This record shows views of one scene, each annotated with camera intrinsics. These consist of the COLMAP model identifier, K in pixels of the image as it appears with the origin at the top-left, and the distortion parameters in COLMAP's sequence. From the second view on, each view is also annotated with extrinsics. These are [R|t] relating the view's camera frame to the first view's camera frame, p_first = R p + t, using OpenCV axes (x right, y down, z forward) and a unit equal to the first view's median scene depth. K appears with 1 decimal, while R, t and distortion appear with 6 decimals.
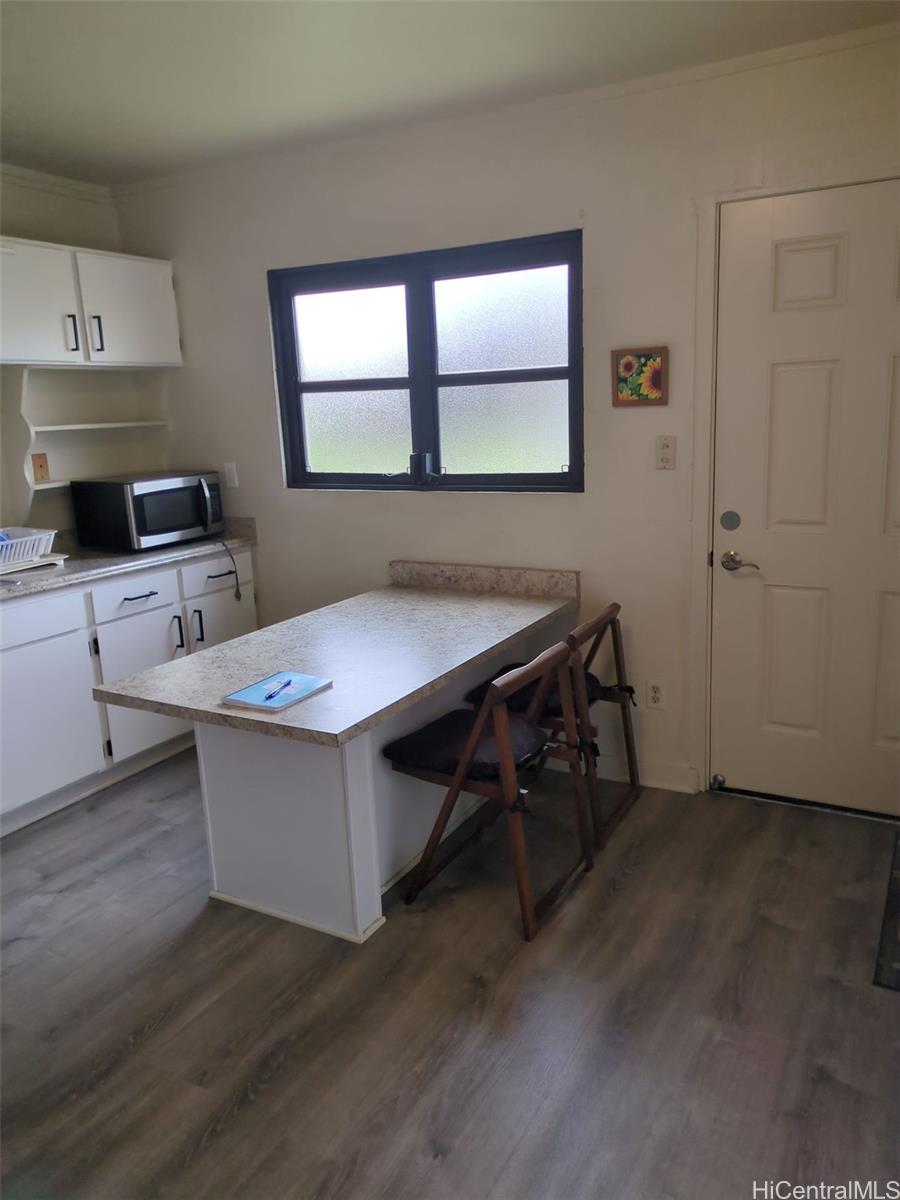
lens RADIAL K [[888.8, 0, 450.0], [0, 888.8, 595.9], [0, 0, 1]] dist [0.071273, -0.034705]
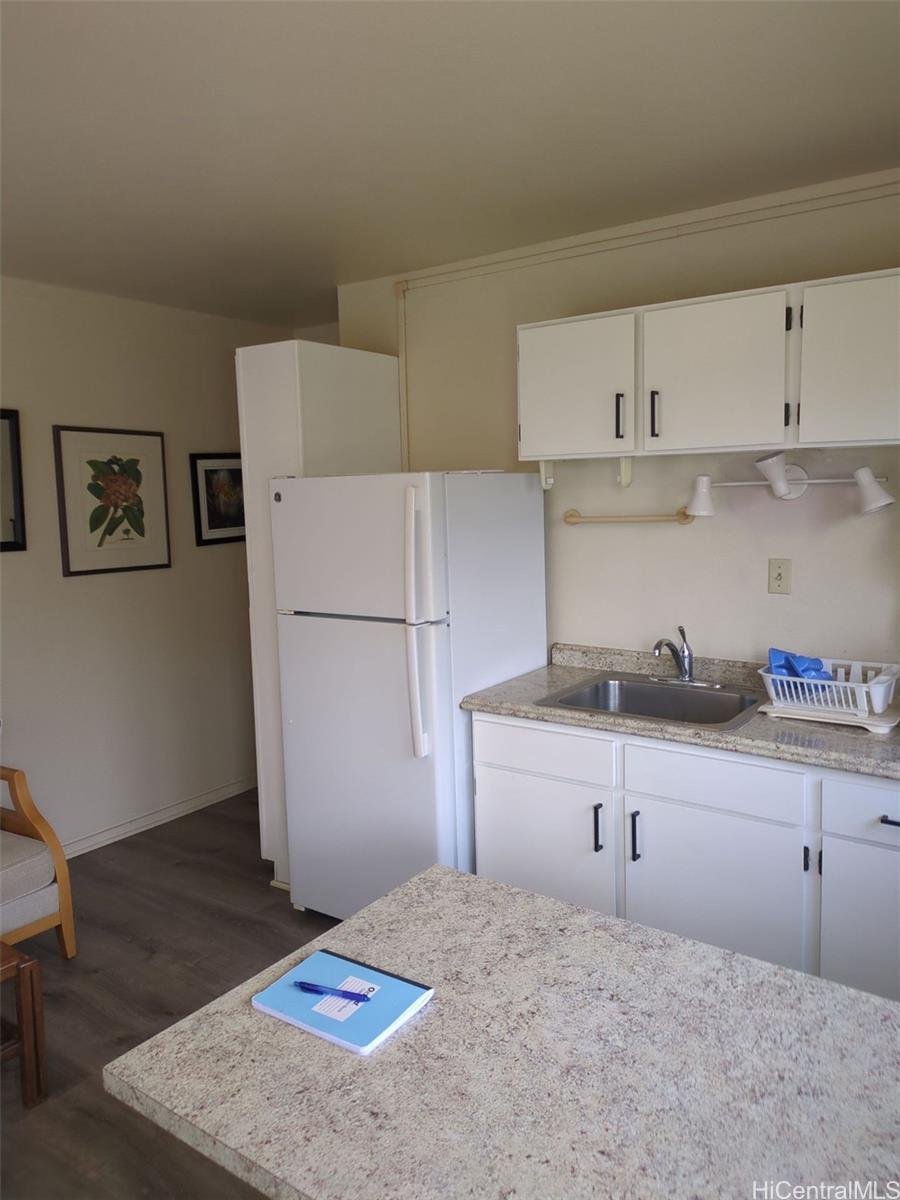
lens RADIAL K [[888.8, 0, 452.6], [0, 888.8, 580.7], [0, 0, 1]] dist [0.071273, -0.034705]
pose [[-0.111000, 0.150789, -0.982314, 0.317099], [-0.185856, 0.967835, 0.169568, -0.249916], [0.976287, 0.201391, -0.079405, 0.886774]]
